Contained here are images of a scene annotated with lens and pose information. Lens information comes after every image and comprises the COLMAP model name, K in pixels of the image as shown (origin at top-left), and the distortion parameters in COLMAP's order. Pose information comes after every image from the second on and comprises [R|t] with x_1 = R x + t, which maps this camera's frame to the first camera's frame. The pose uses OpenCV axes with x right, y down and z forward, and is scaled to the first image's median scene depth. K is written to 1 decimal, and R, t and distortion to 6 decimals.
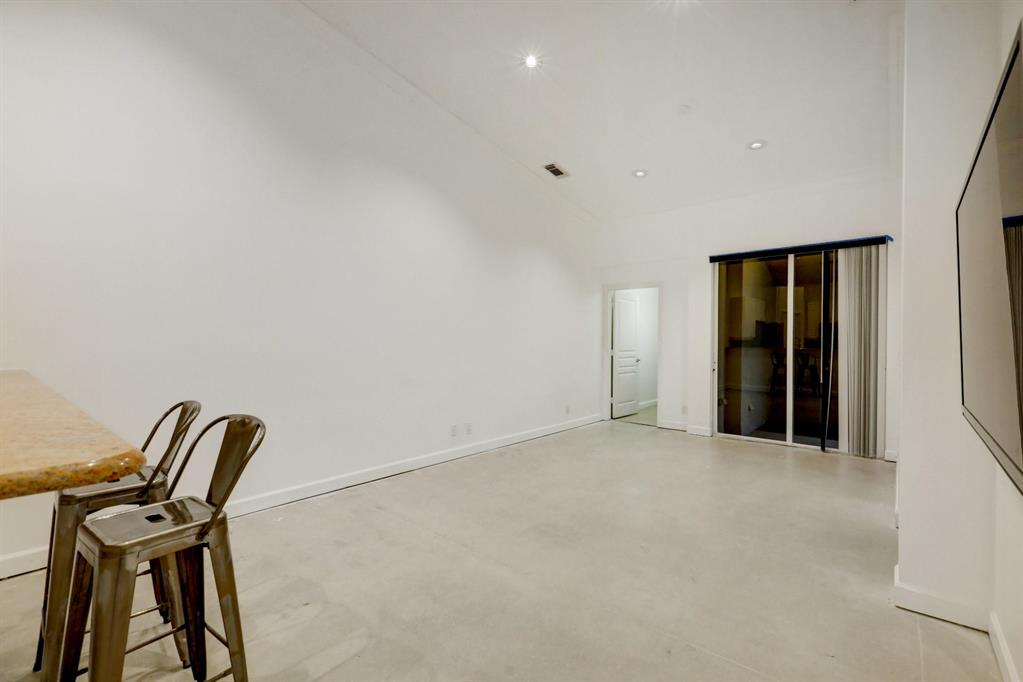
lens RADIAL K [[453.9, 0, 506.9], [0, 453.9, 343.0], [0, 0, 1]] dist [-0.001695, -0.000118]
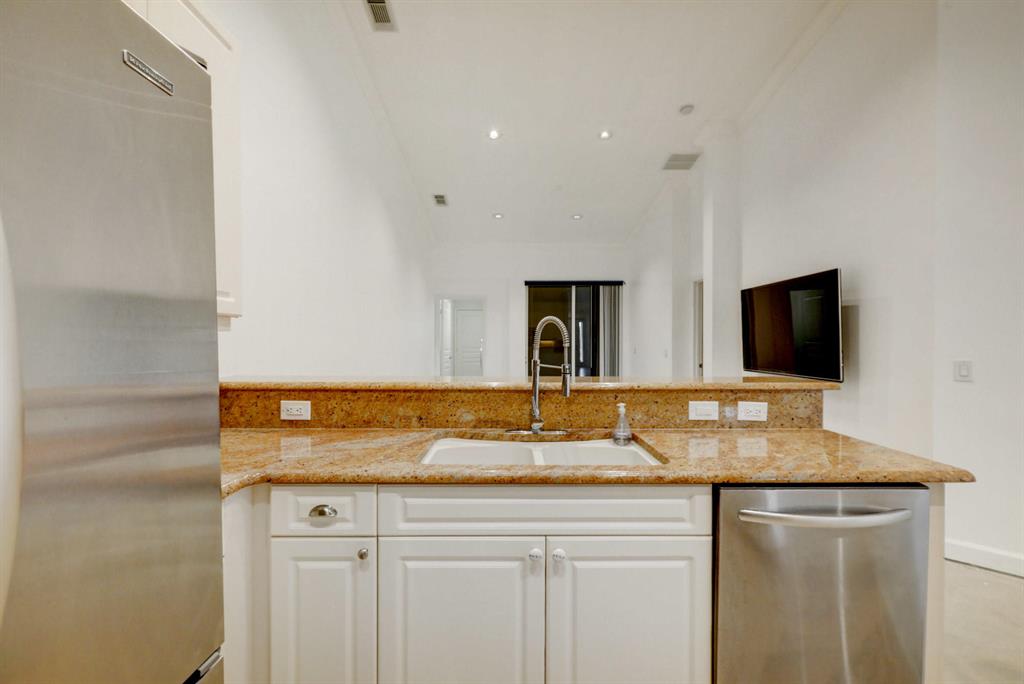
lens RADIAL K [[474.5, 0, 510.0], [0, 474.5, 339.0], [0, 0, 1]] dist [0.019720, 0.000452]
pose [[0.746115, 0.000123, 0.665818, -0.620224], [0.003623, 0.999984, -0.004245, -0.006856], [-0.665808, 0.005580, 0.746103, -0.063344]]
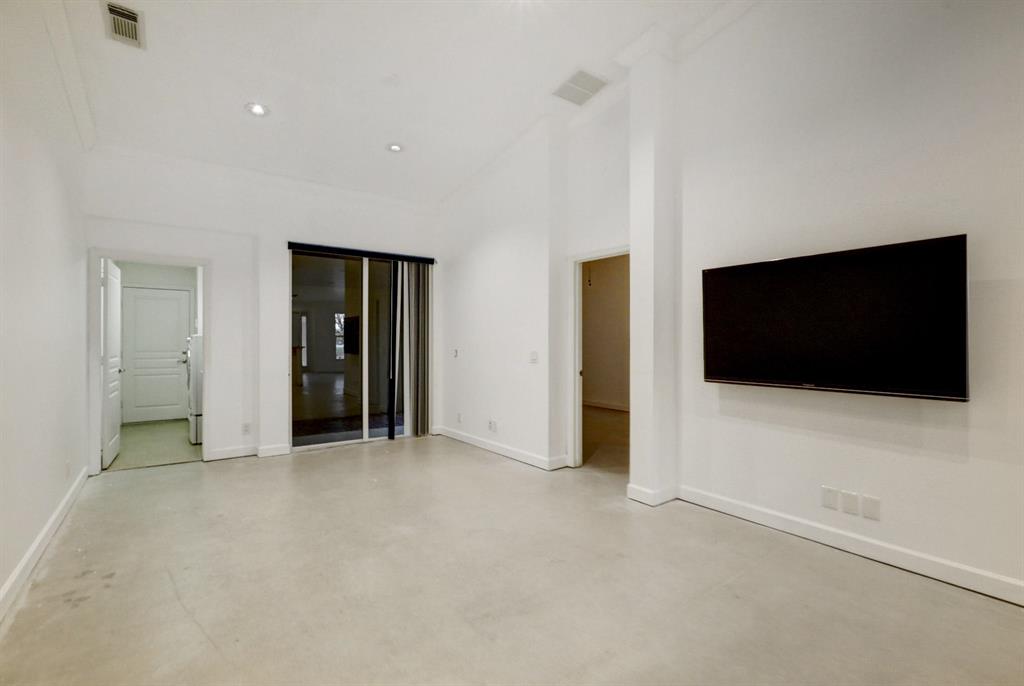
lens RADIAL K [[474.5, 0, 510.0], [0, 474.5, 340.0], [0, 0, 1]] dist [0.019720, 0.000452]
pose [[0.213526, -0.001660, 0.976936, -0.373624], [0.001262, 0.999998, 0.001423, -0.007975], [-0.976937, 0.000929, 0.213528, 0.448855]]
